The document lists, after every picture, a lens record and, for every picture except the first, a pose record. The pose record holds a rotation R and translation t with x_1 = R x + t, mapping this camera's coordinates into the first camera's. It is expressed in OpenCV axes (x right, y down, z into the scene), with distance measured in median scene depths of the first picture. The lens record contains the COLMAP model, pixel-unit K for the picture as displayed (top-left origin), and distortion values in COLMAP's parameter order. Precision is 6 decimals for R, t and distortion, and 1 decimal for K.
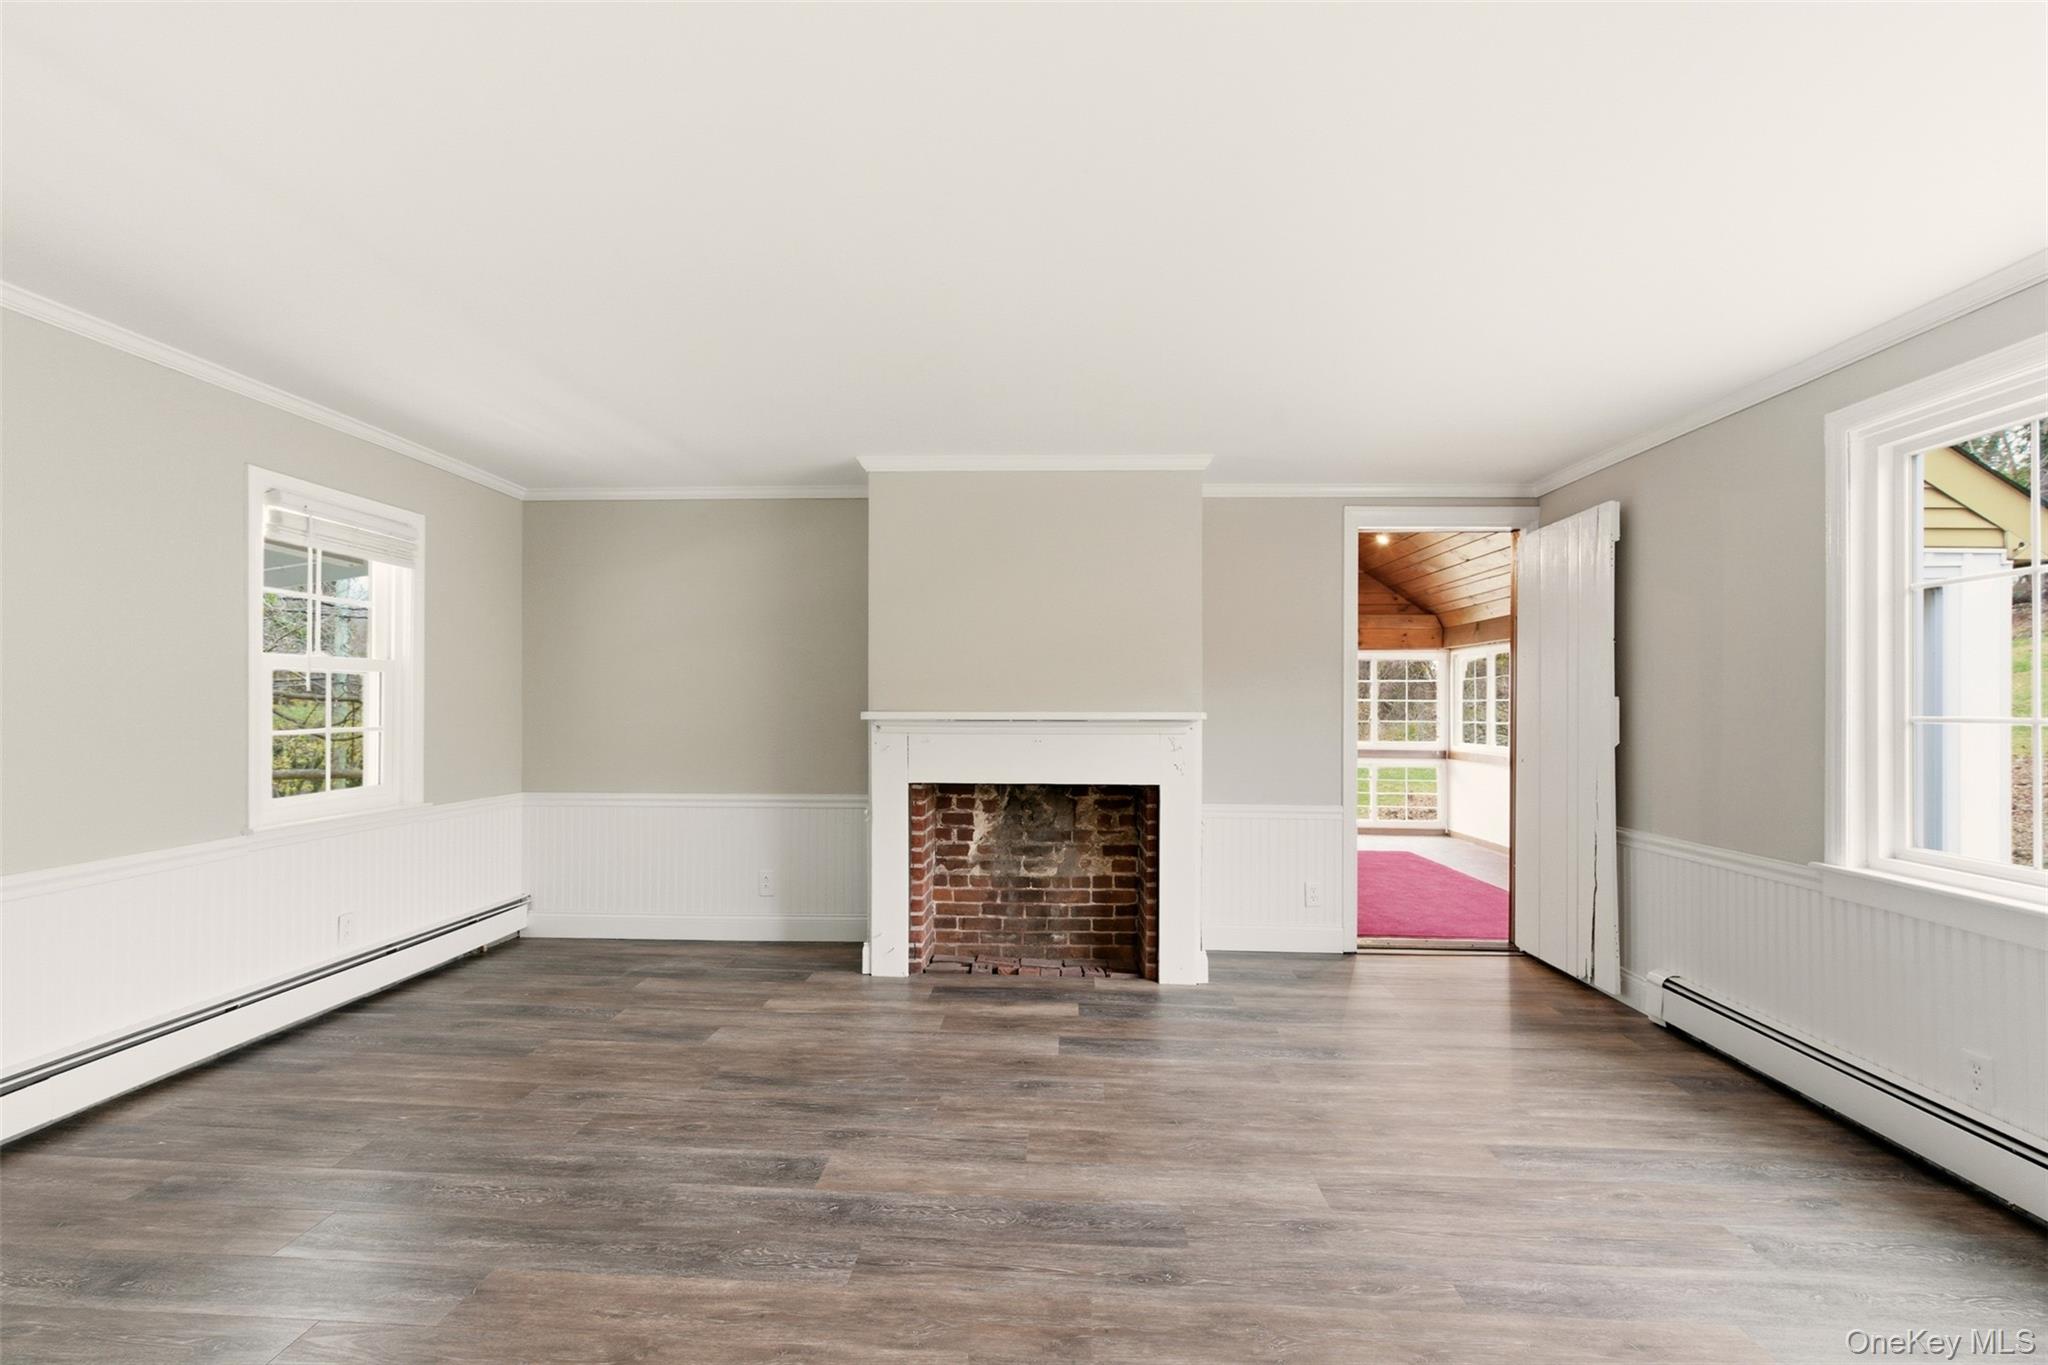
lens RADIAL K [[923.7, 0, 1012.7], [0, 923.7, 696.0], [0, 0, 1]] dist [0.012815, -0.001319]
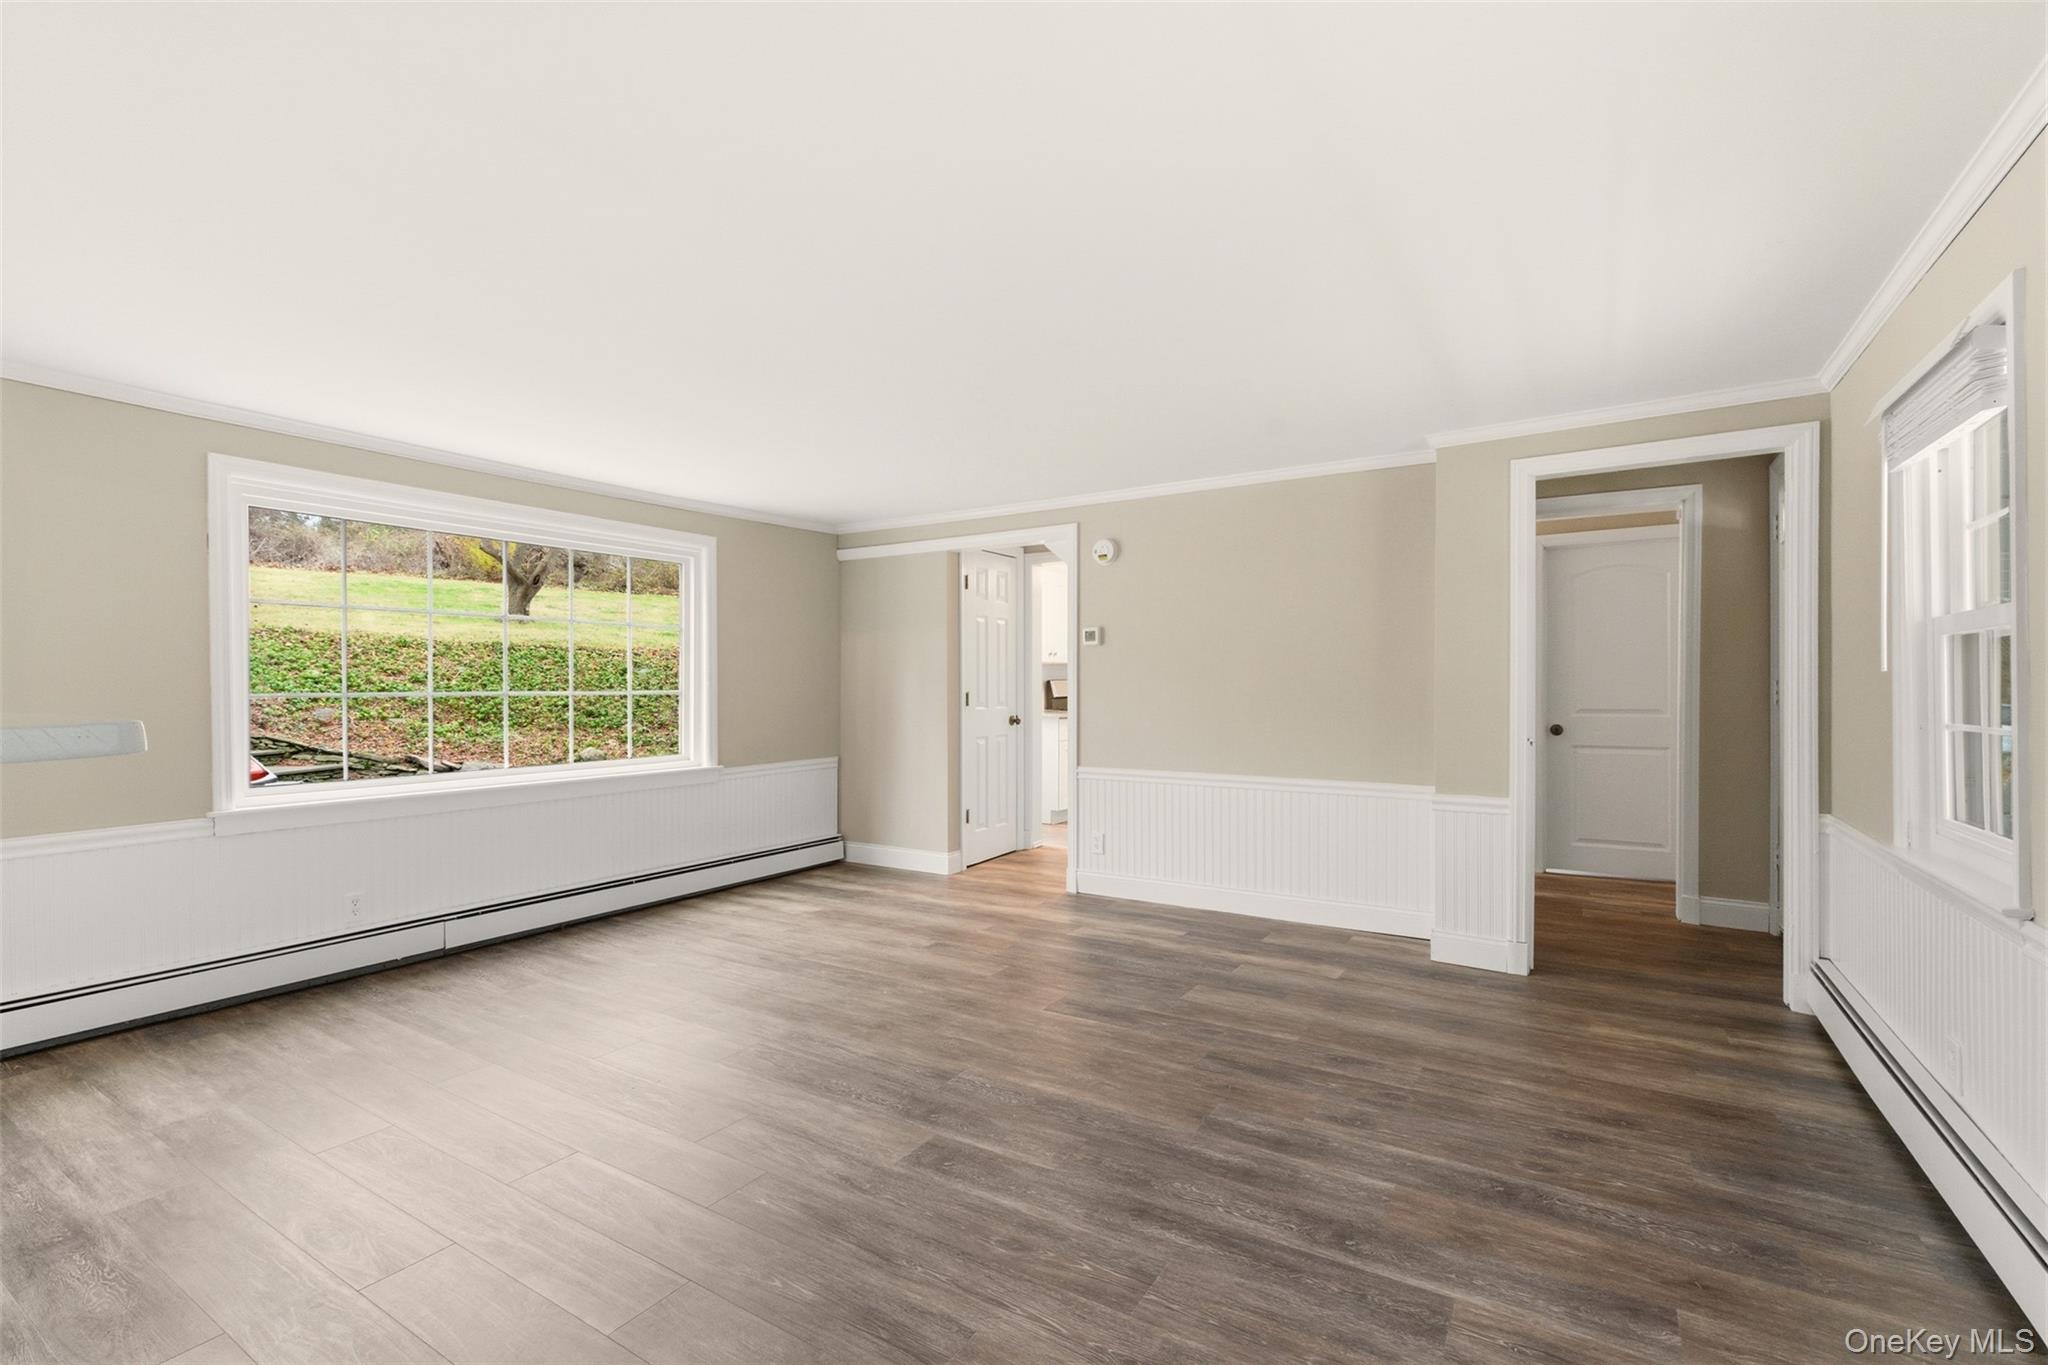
lens RADIAL K [[923.7, 0, 1017.1], [0, 923.7, 682.8], [0, 0, 1]] dist [0.012815, -0.001319]
pose [[-0.874771, 0.002433, 0.484530, -0.807911], [-0.002640, 0.999949, -0.009787, 0.019390], [-0.484529, -0.009841, -0.874720, 1.879626]]
